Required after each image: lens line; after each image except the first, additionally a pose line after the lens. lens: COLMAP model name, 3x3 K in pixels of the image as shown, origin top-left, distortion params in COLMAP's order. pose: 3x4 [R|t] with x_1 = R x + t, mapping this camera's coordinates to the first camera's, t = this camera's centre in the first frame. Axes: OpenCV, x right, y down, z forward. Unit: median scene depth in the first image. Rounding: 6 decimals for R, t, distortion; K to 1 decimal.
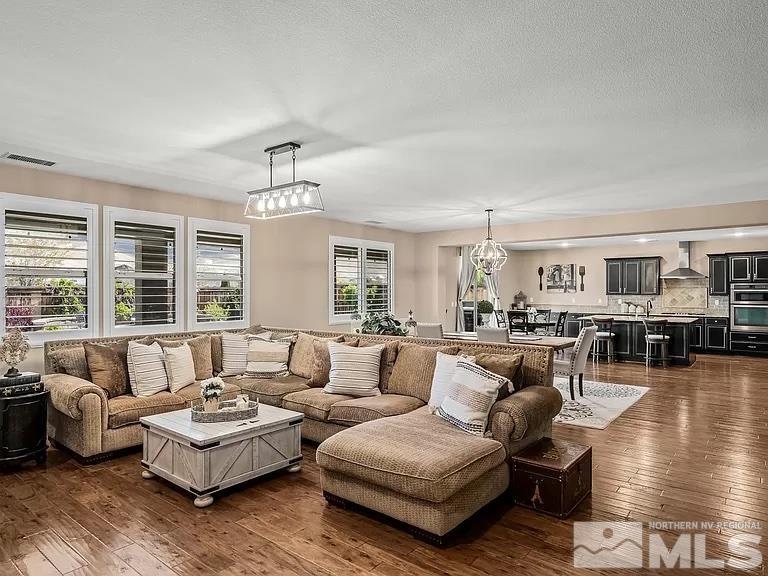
lens RADIAL K [[480.0, 0, 385.7], [0, 480.0, 291.3], [0, 0, 1]] dist [-0.005302, -0.001353]
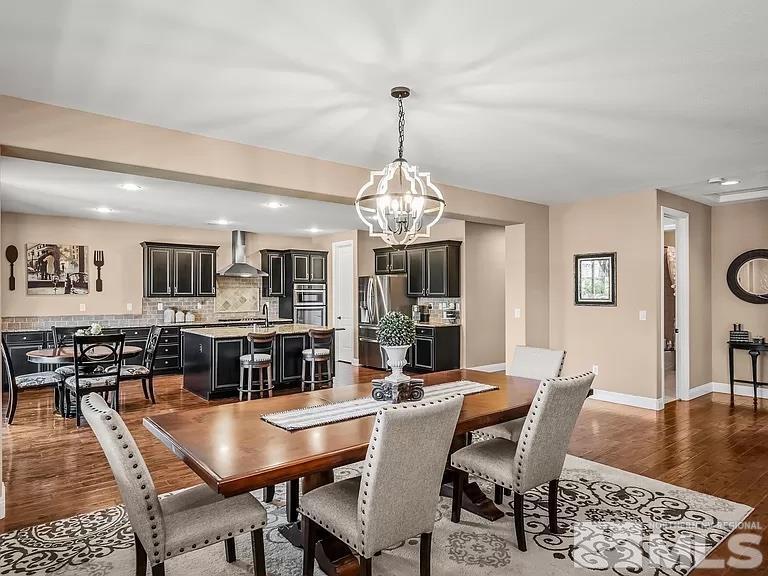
lens RADIAL K [[480.0, 0, 382.5], [0, 480.0, 288.7], [0, 0, 1]] dist [-0.005302, -0.001353]
pose [[0.208427, 0.008579, 0.978000, -0.111095], [-0.000816, 0.999963, -0.008597, 0.000925], [-0.978038, 0.000994, 0.208426, 0.520591]]
